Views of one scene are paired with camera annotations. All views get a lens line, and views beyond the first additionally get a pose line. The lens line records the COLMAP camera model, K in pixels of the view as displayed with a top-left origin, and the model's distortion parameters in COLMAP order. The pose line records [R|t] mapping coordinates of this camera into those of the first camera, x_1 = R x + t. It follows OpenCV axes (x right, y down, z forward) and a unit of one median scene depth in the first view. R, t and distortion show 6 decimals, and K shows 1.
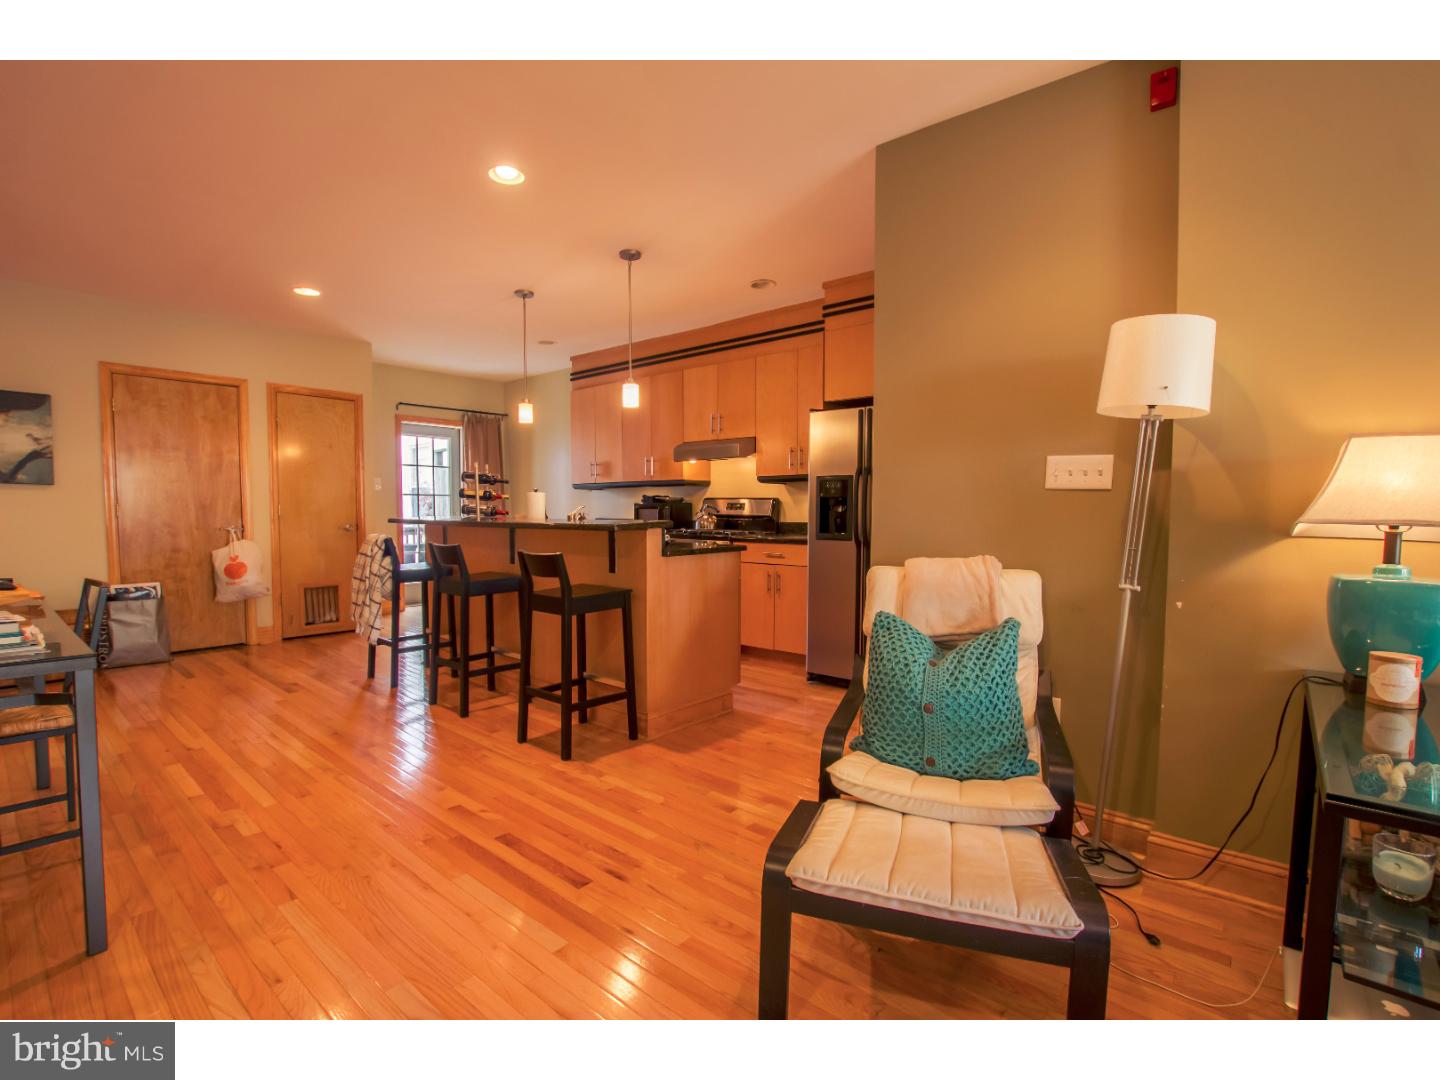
lens RADIAL K [[665.9, 0, 719.4], [0, 665.9, 546.1], [0, 0, 1]] dist [-0.028989, 0.000424]
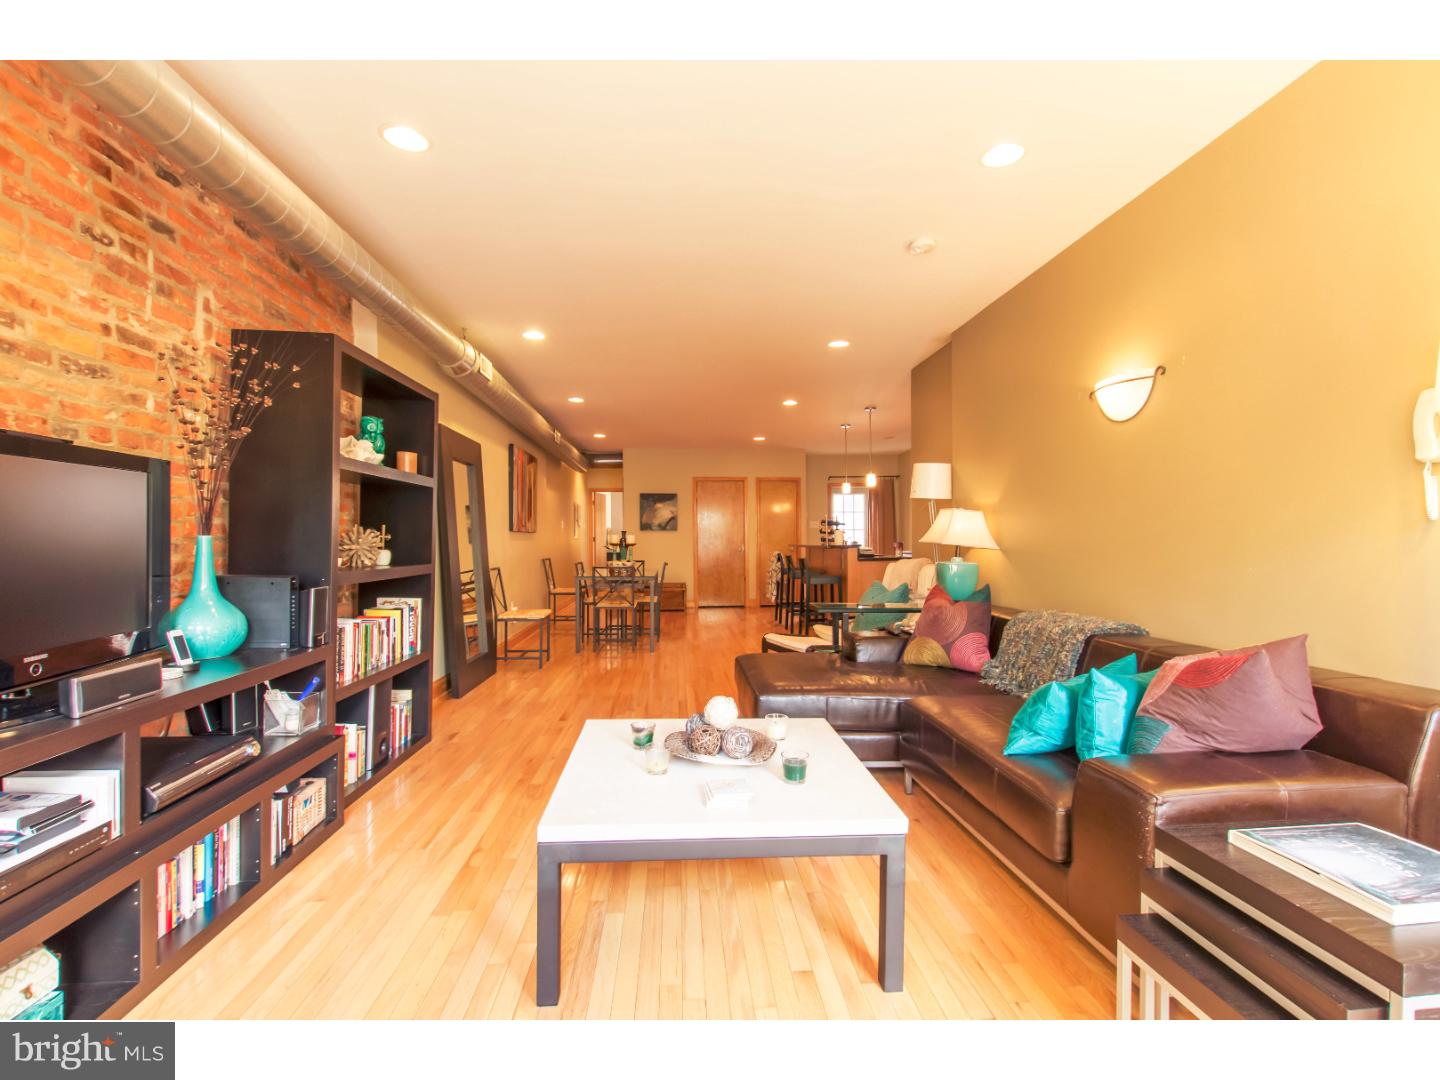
lens RADIAL K [[660.4, 0, 727.2], [0, 660.4, 542.5], [0, 0, 1]] dist [0.016314, 0.000387]
pose [[0.704600, -0.010679, -0.709525, 0.770199], [-0.025260, 0.998876, -0.040118, 0.039171], [0.709155, 0.046190, 0.703538, -0.543055]]
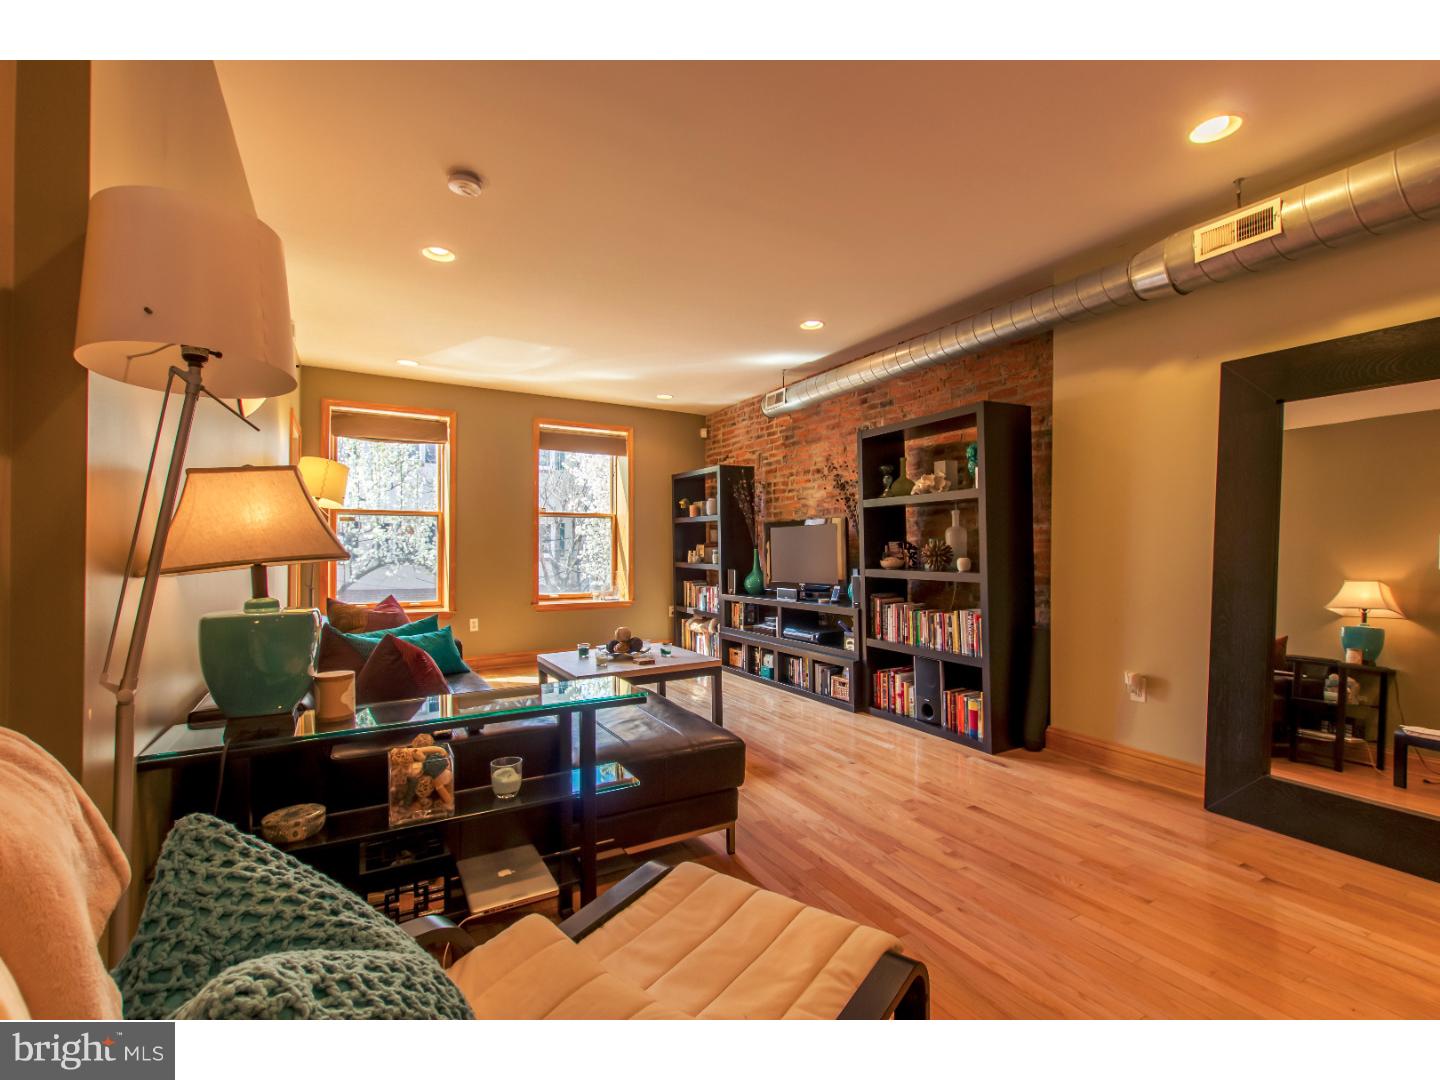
lens RADIAL K [[637.5, 0, 718.2], [0, 637.5, 551.9], [0, 0, 1]] dist [0.015573, 0.000067]
pose [[-0.937959, -0.009893, 0.346604, 0.013922], [0.009127, 0.998542, 0.053199, -0.029114], [-0.346625, 0.053062, -0.936502, 0.546011]]
